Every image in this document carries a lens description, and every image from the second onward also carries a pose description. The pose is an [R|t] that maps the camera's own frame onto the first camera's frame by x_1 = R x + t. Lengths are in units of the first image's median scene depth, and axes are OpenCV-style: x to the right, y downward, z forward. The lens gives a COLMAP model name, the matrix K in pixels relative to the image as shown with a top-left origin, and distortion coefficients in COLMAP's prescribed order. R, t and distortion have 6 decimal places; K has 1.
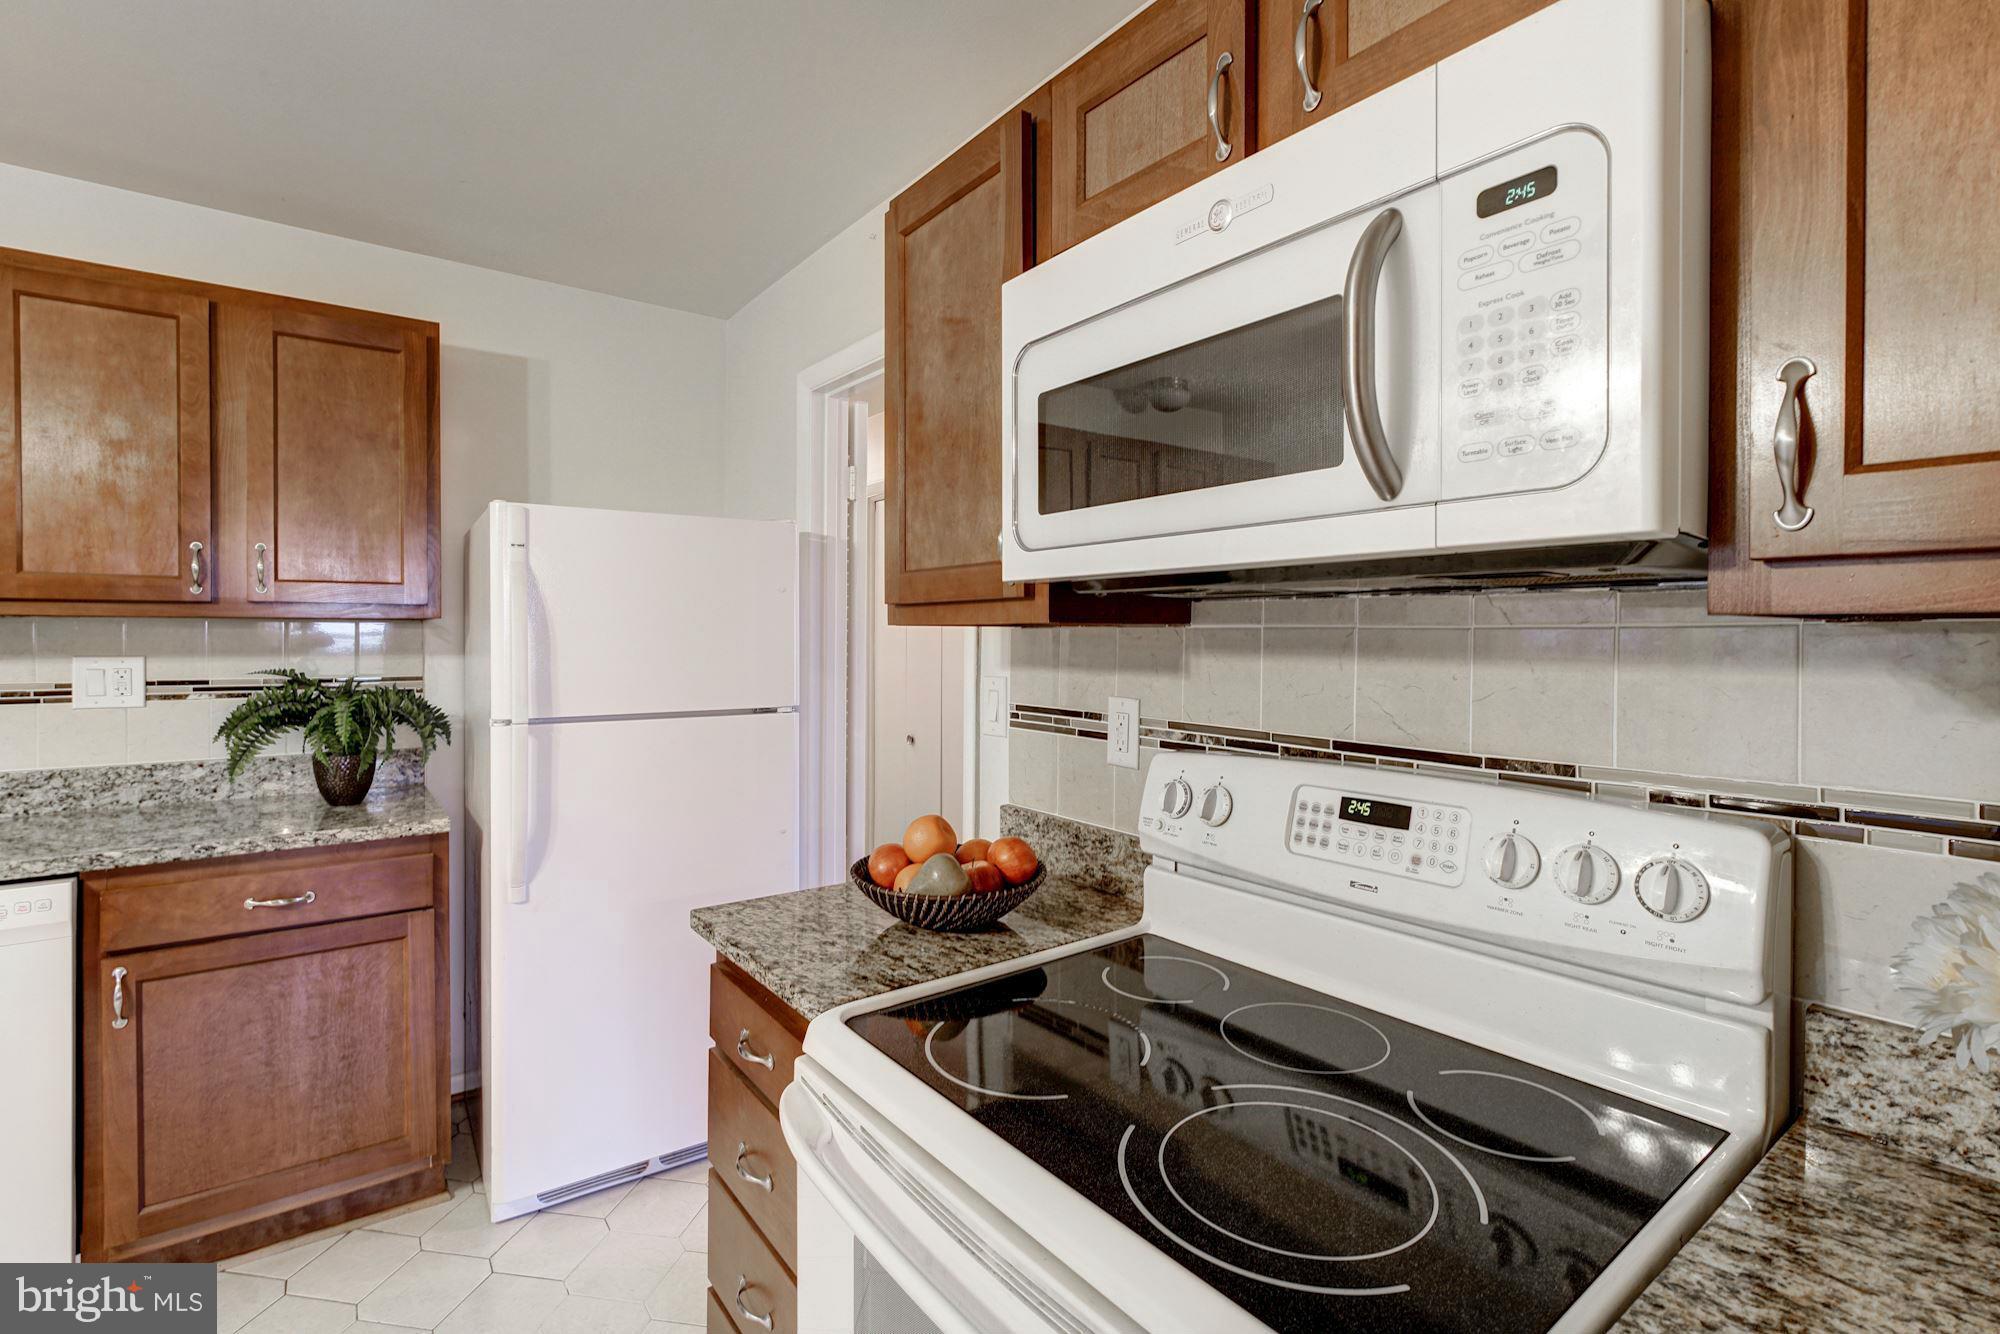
lens RADIAL K [[910.6, 0, 975.2], [0, 910.6, 642.6], [0, 0, 1]] dist [-0.002734, 0.000159]
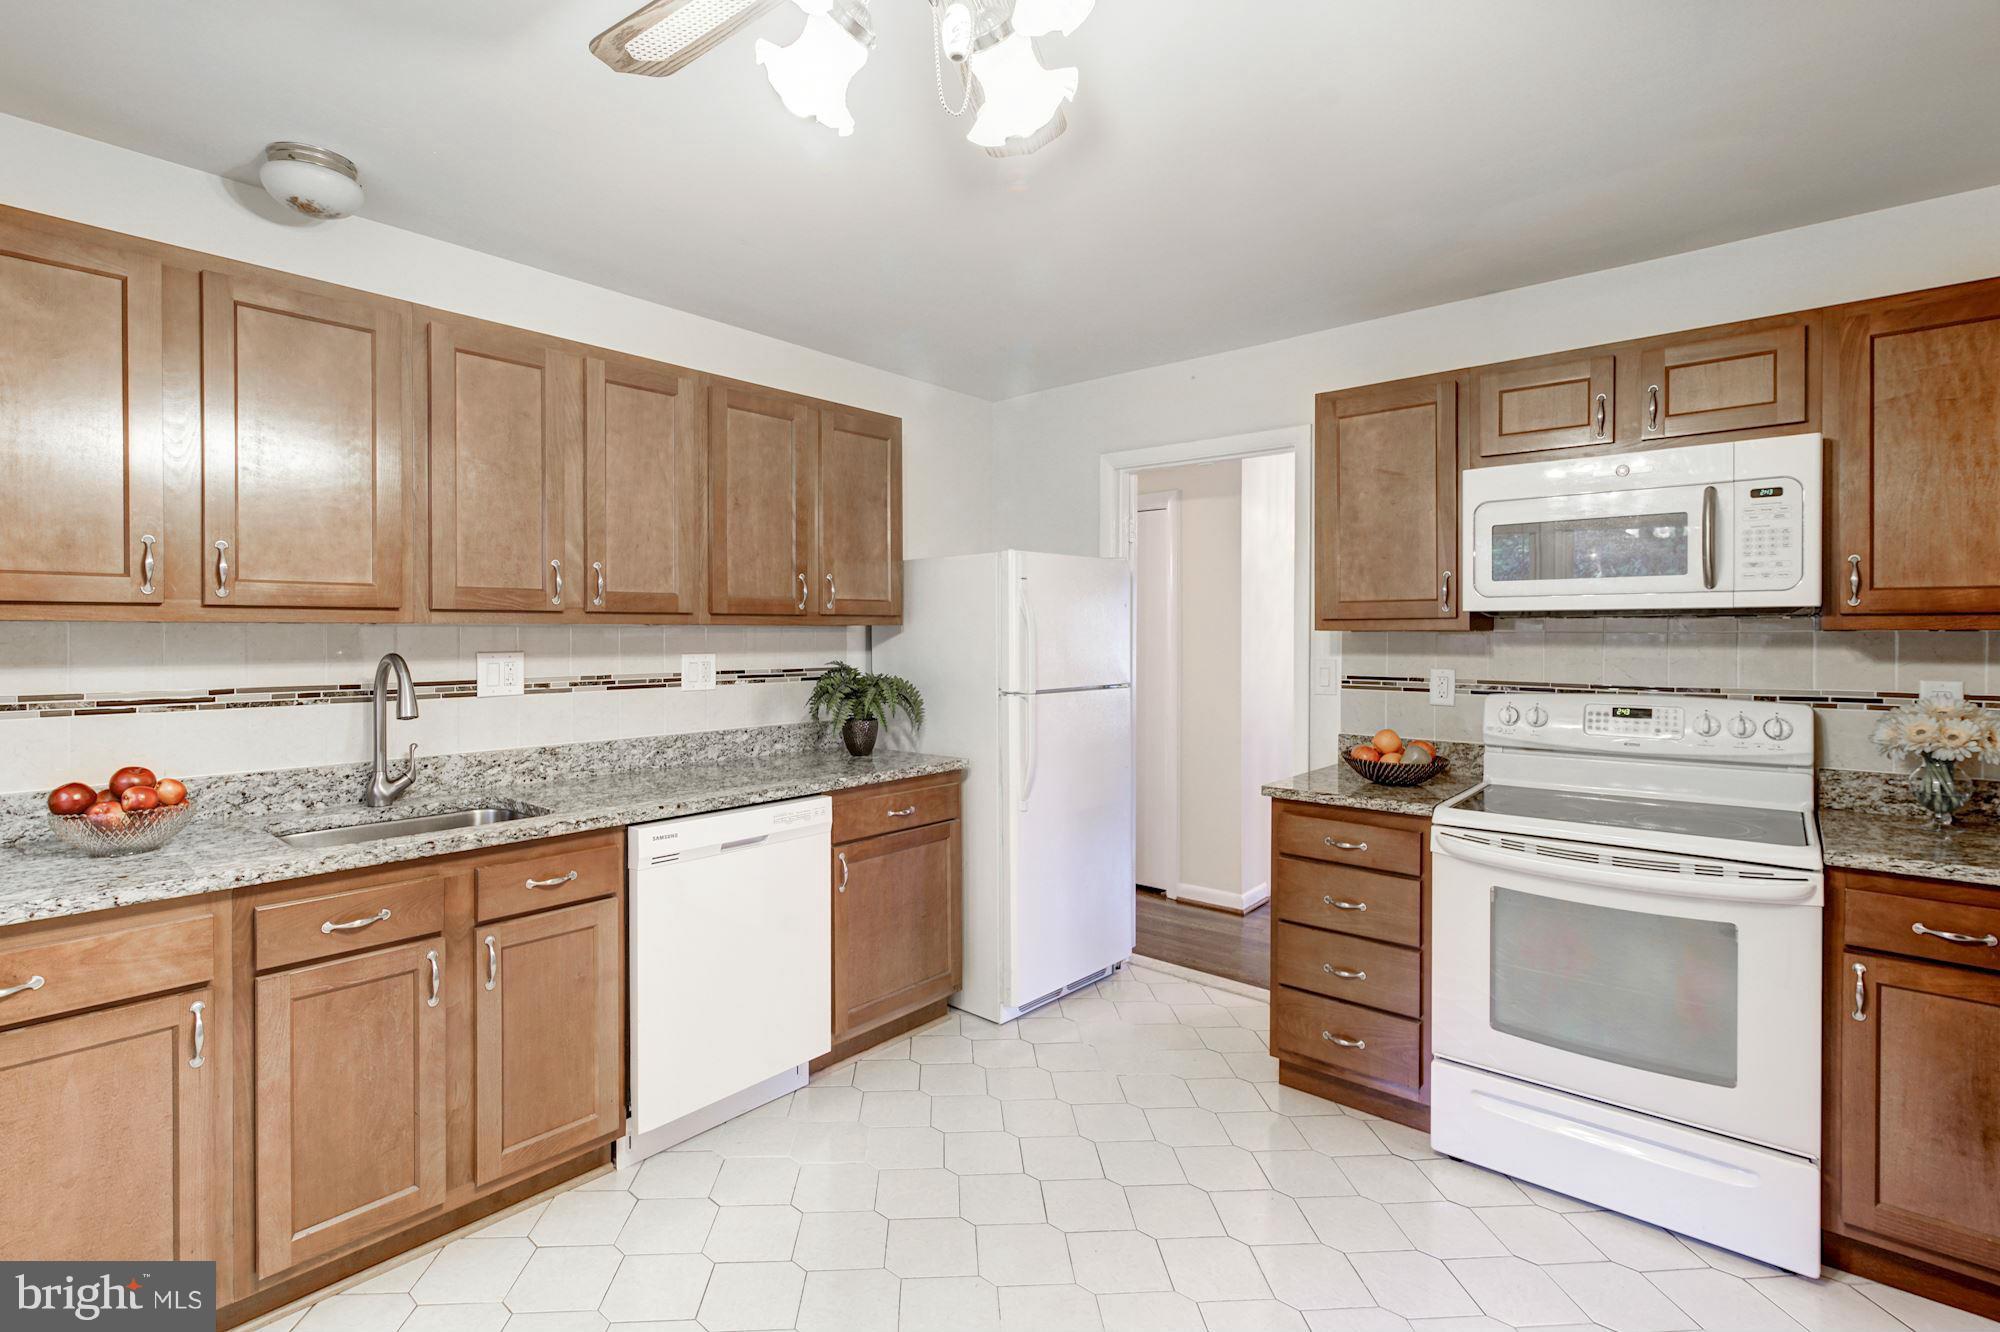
lens RADIAL K [[916.9, 0, 974.0], [0, 916.9, 634.0], [0, 0, 1]] dist [-0.001333, 0.000255]
pose [[0.977960, -0.004308, 0.208749, -0.959442], [0.005363, 0.999976, -0.004490, -0.006350], [-0.208724, 0.005511, 0.977959, -0.526815]]
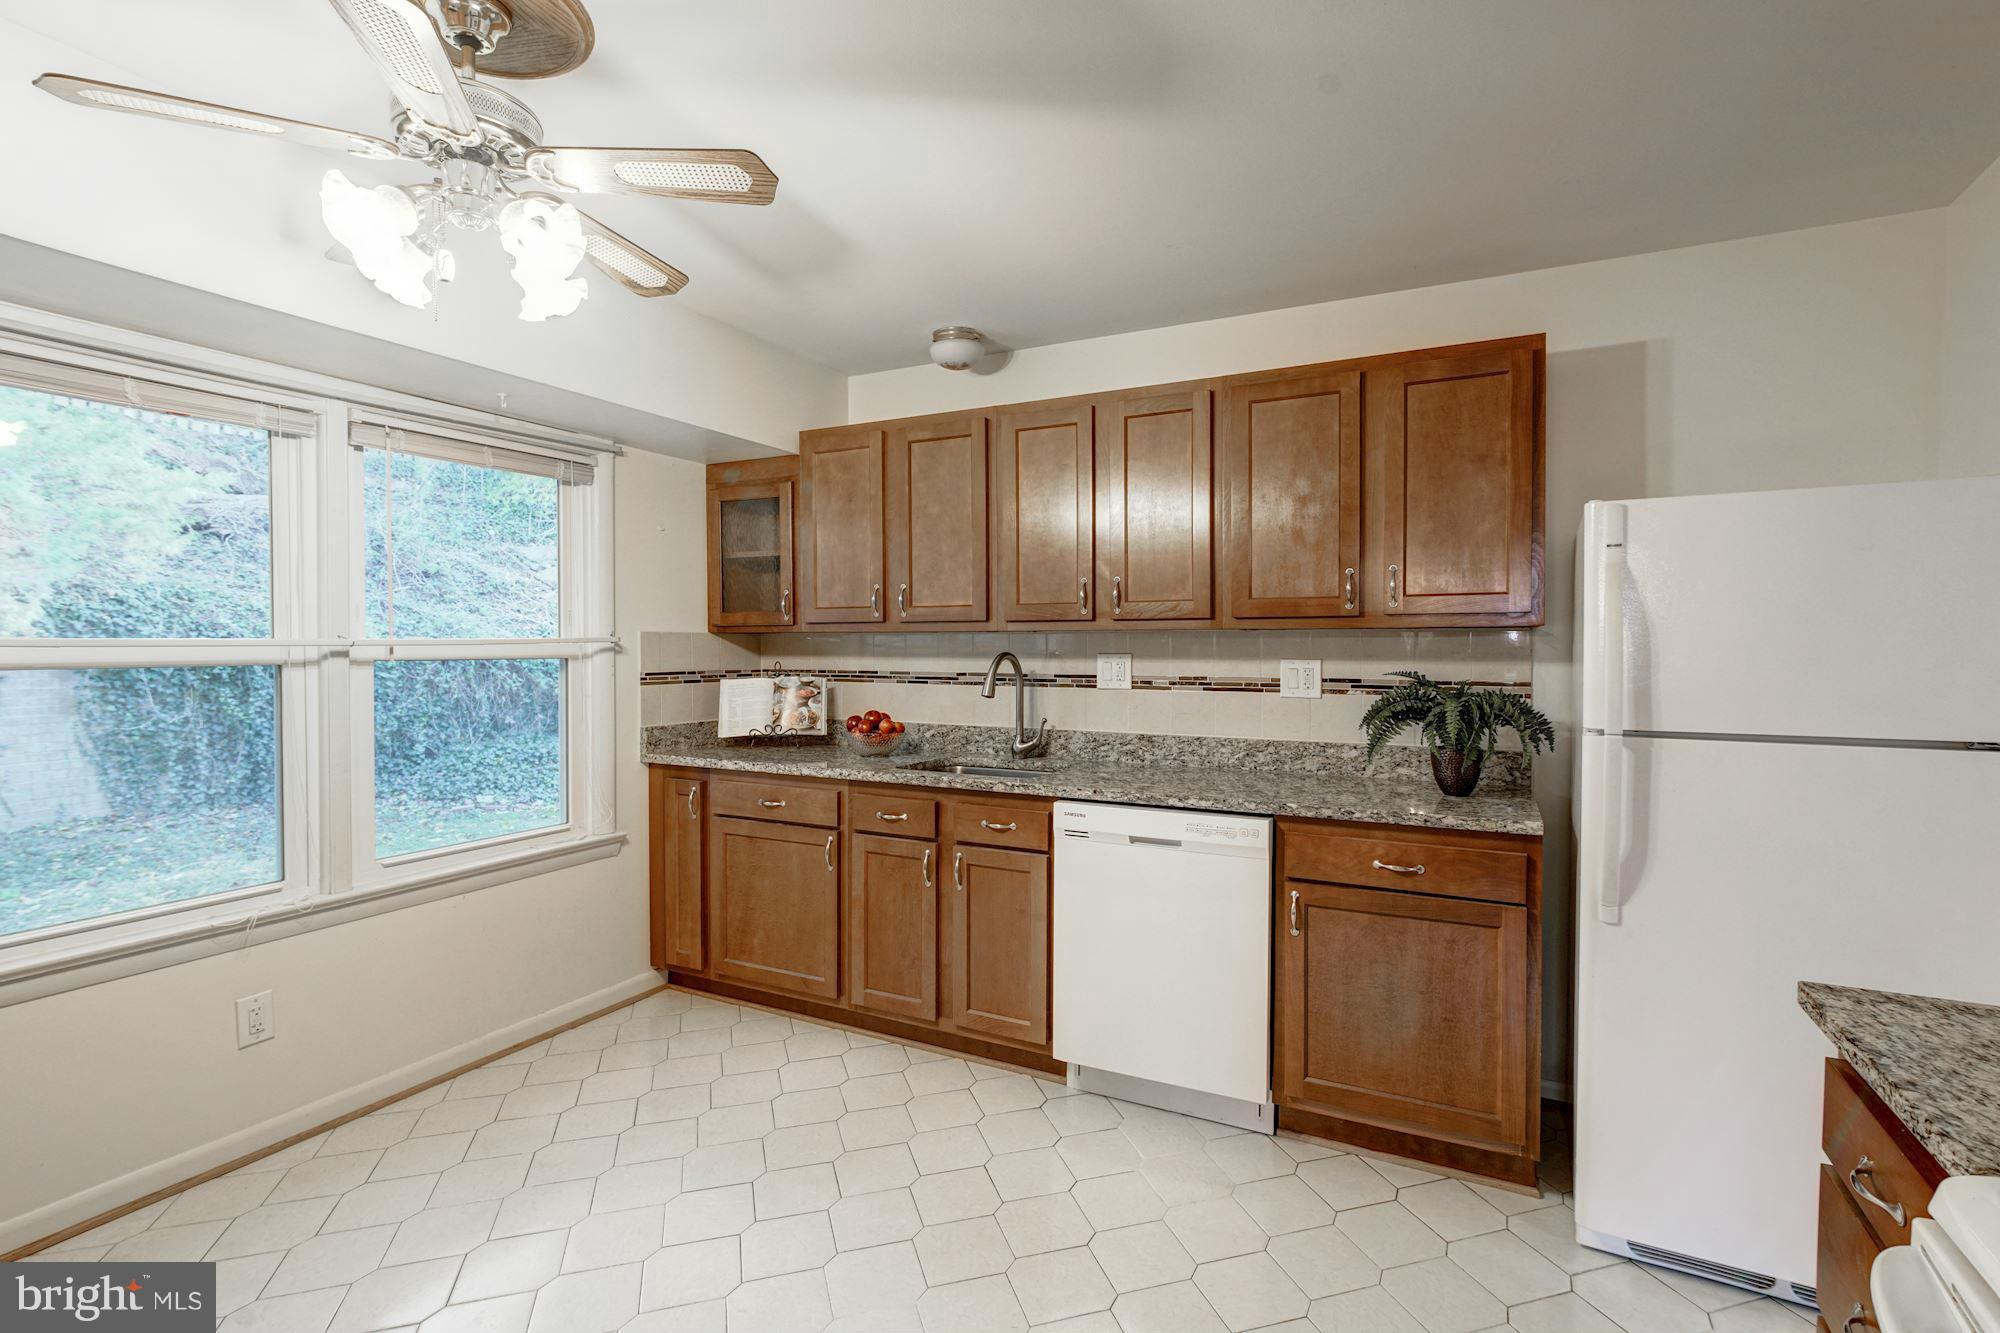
lens RADIAL K [[917.4, 0, 1029.5], [0, 917.4, 662.5], [0, 0, 1]] dist [-0.001697, -0.000409]
pose [[0.466515, 0.014075, -0.884402, 0.060000], [-0.005879, 0.999901, 0.012812, 0.006102], [0.884494, -0.000777, 0.466551, 0.021613]]
